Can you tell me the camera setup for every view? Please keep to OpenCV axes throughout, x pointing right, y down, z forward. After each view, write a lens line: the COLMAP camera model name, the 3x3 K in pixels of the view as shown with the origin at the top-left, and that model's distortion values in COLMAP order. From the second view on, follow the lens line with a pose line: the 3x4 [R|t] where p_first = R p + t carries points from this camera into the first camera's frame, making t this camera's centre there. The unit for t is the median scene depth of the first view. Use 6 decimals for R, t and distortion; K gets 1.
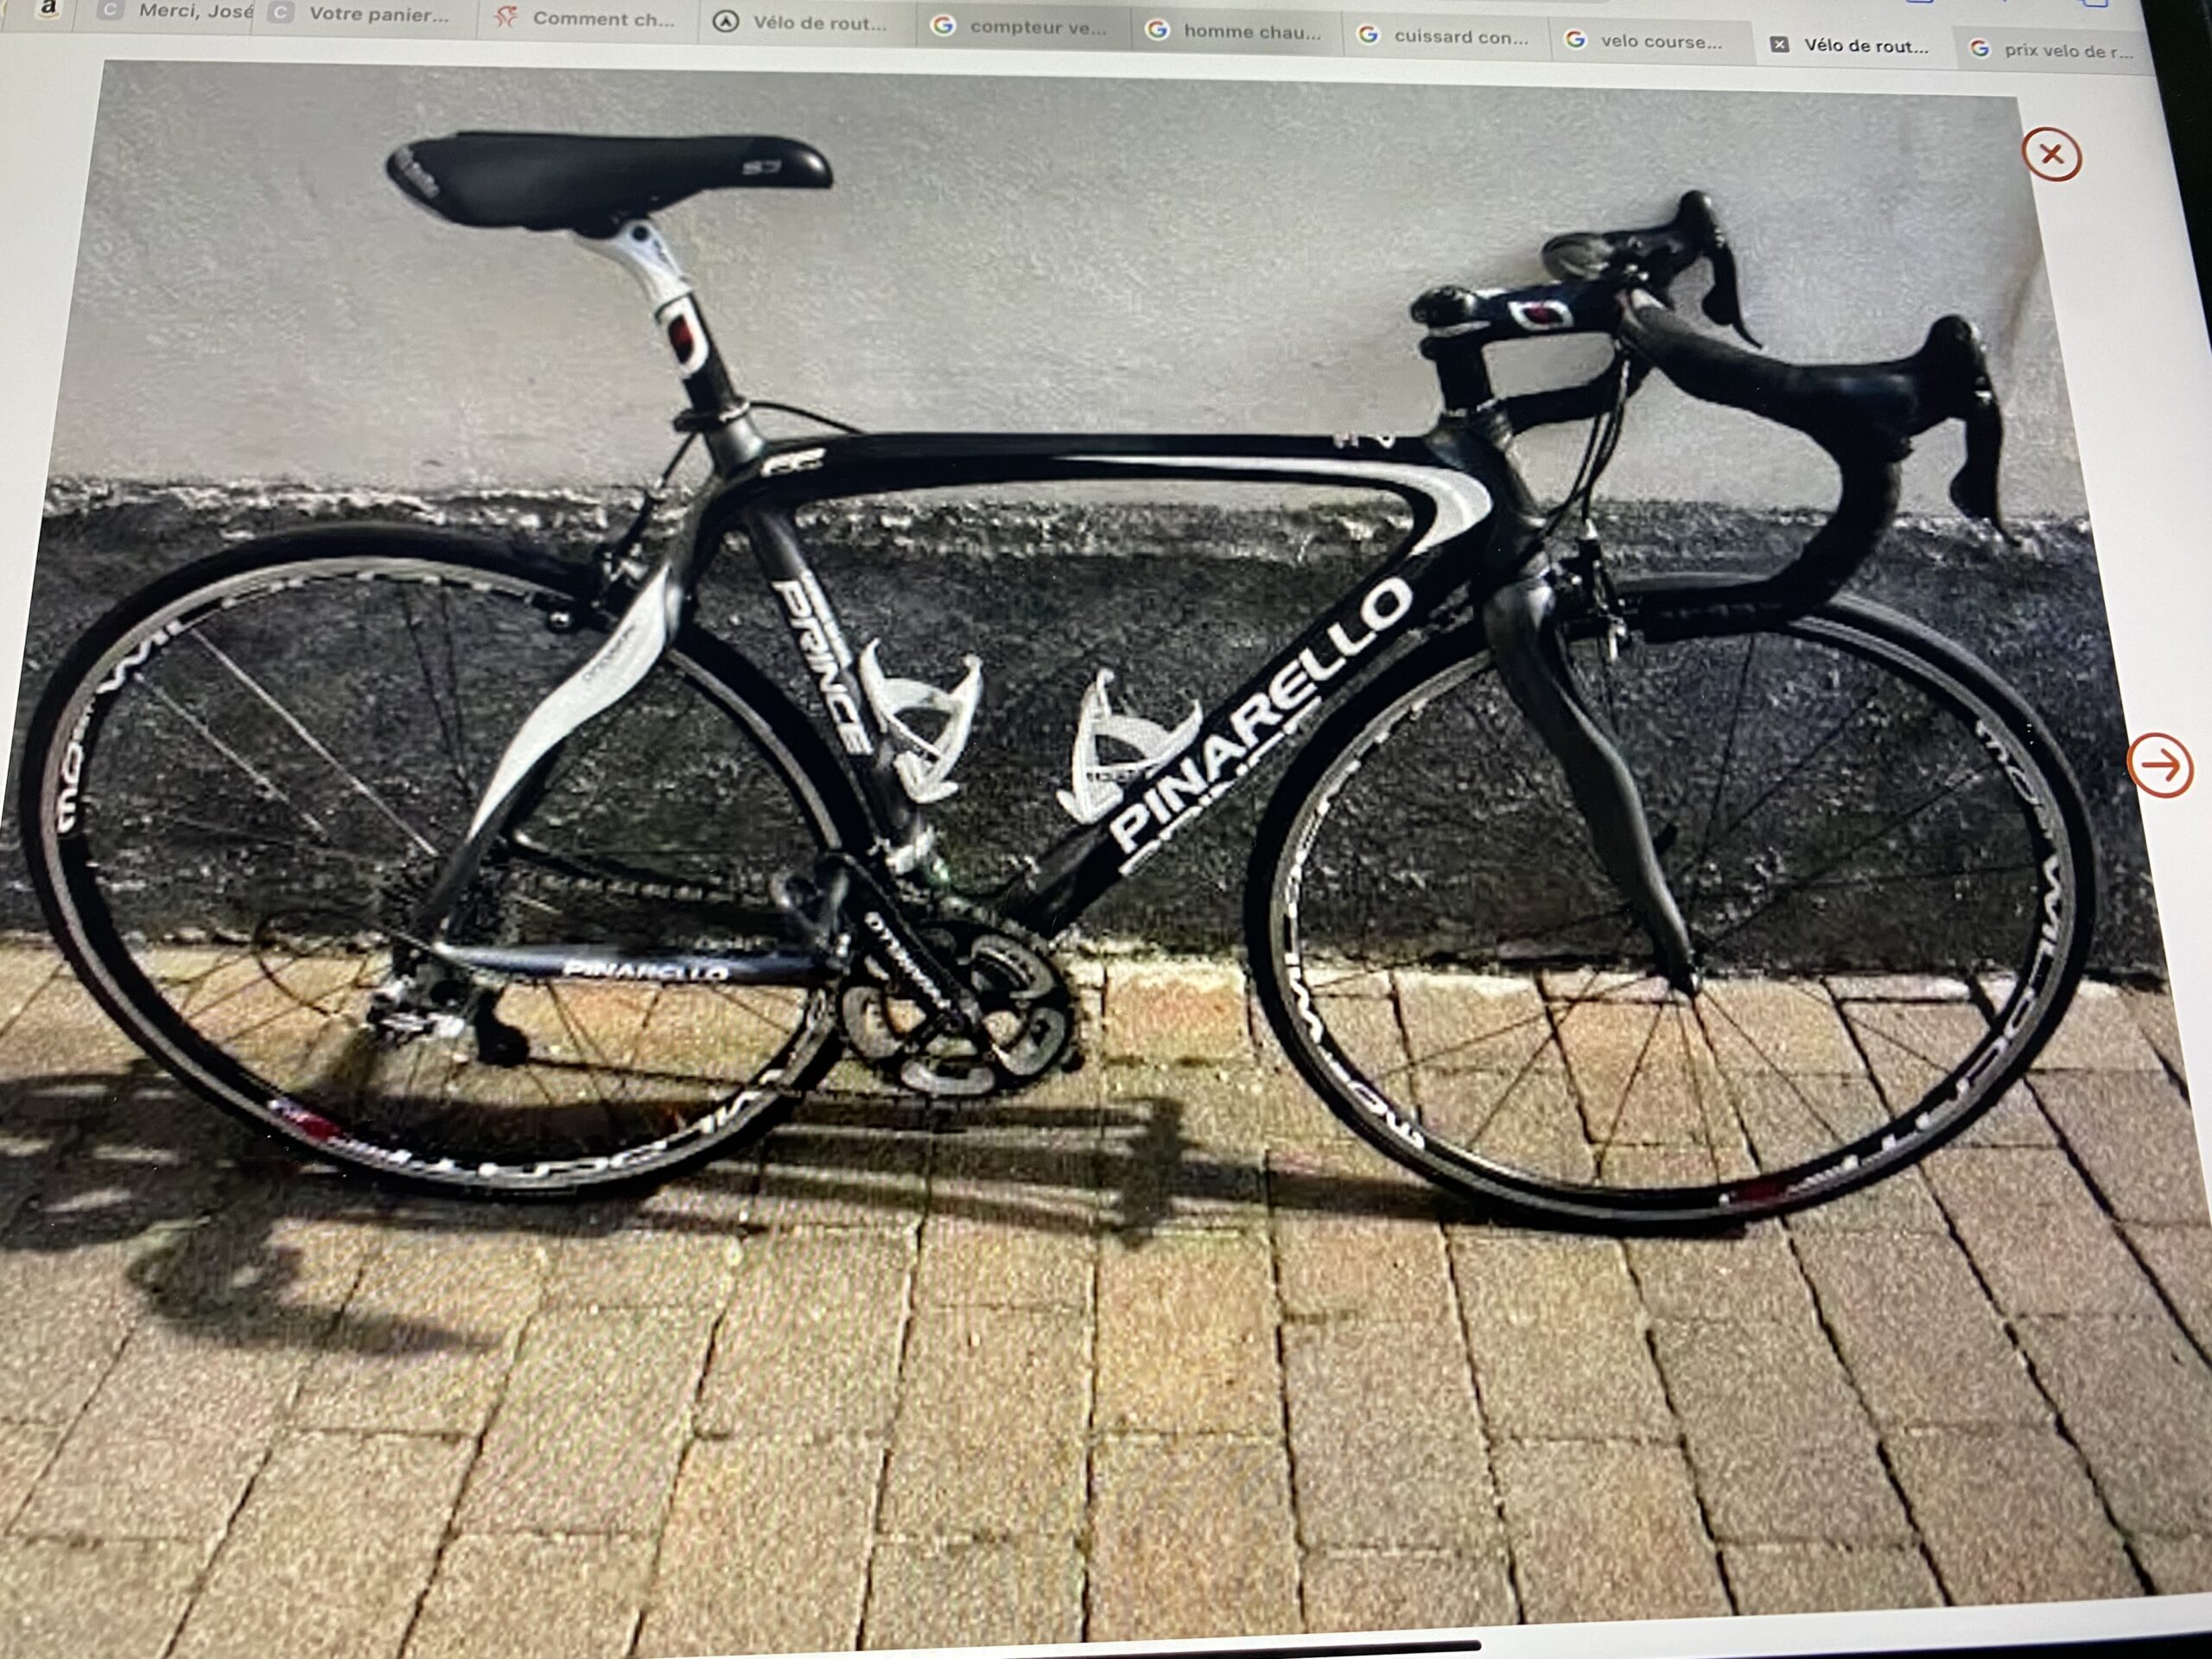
lens RADIAL K [[1501.1, 0, 1106.0], [0, 1501.1, 829.5], [0, 0, 1]] dist [0.001657, -0.004496]
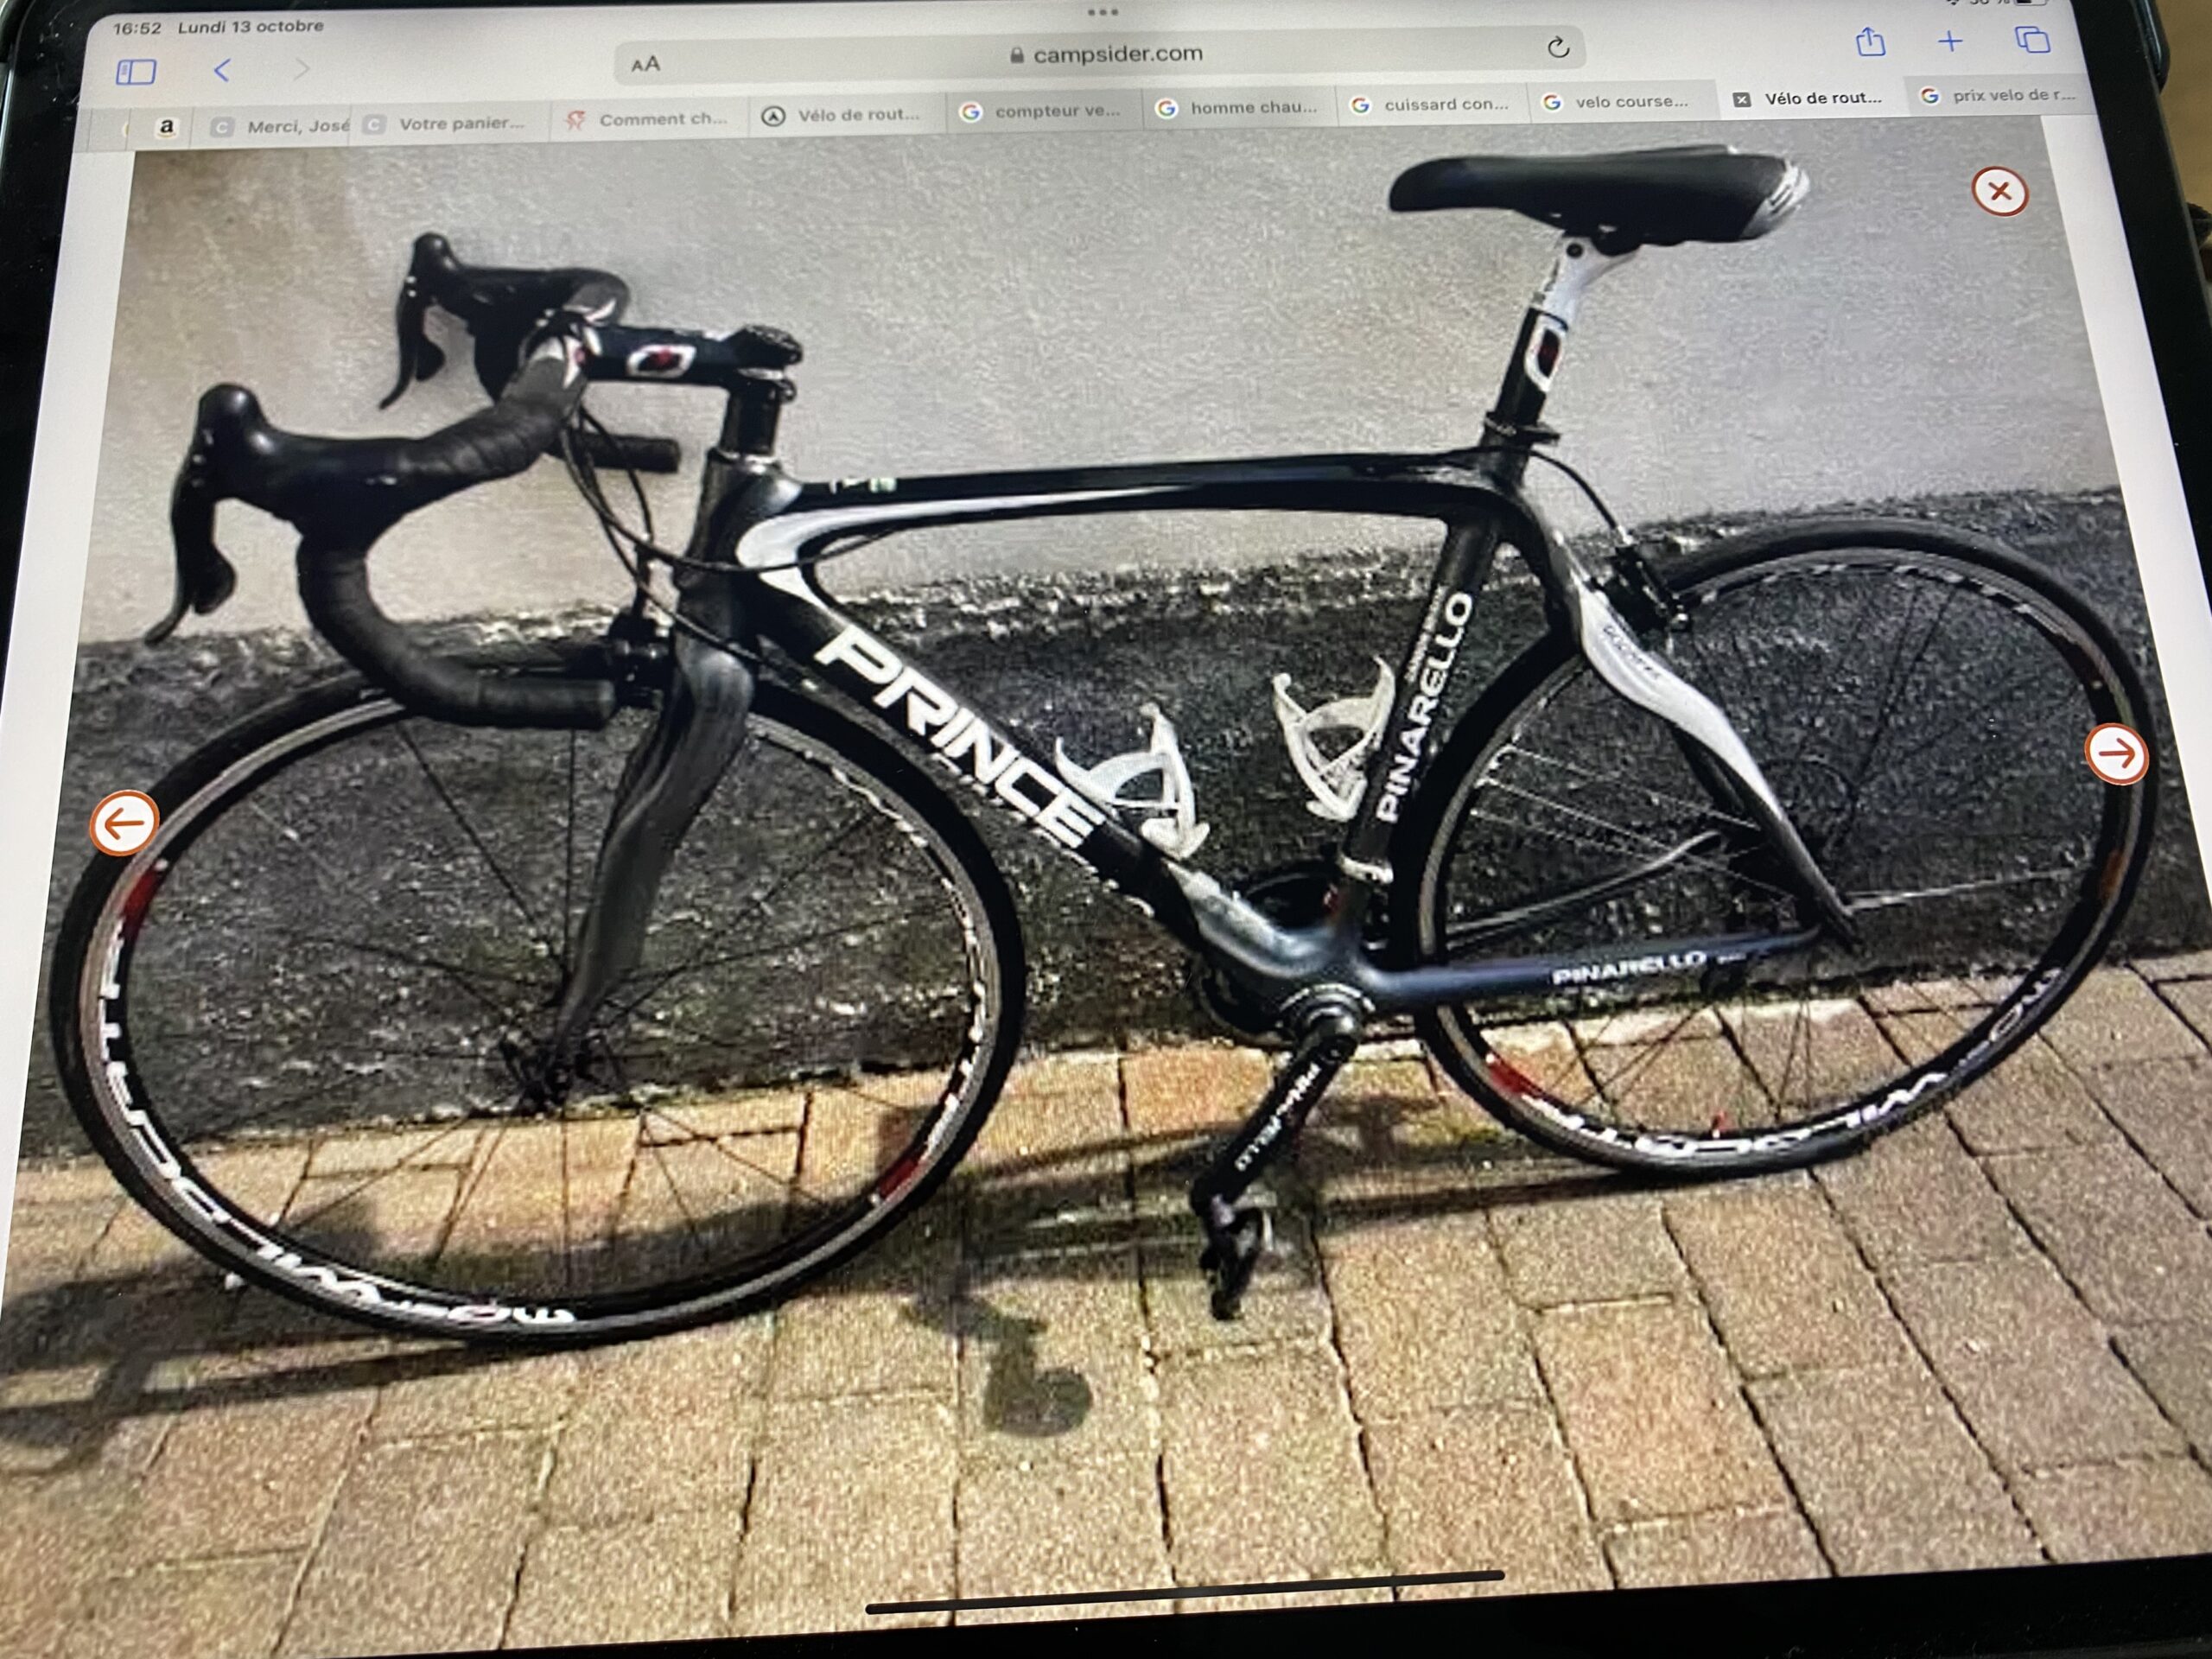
lens RADIAL K [[1501.1, 0, 1106.0], [0, 1501.1, 829.5], [0, 0, 1]] dist [0.001657, -0.004496]
pose [[0.992477, -0.106485, 0.060415, -0.281247], [0.110547, 0.991512, -0.068430, 0.006345], [-0.052616, 0.074594, 0.995825, 0.057310]]
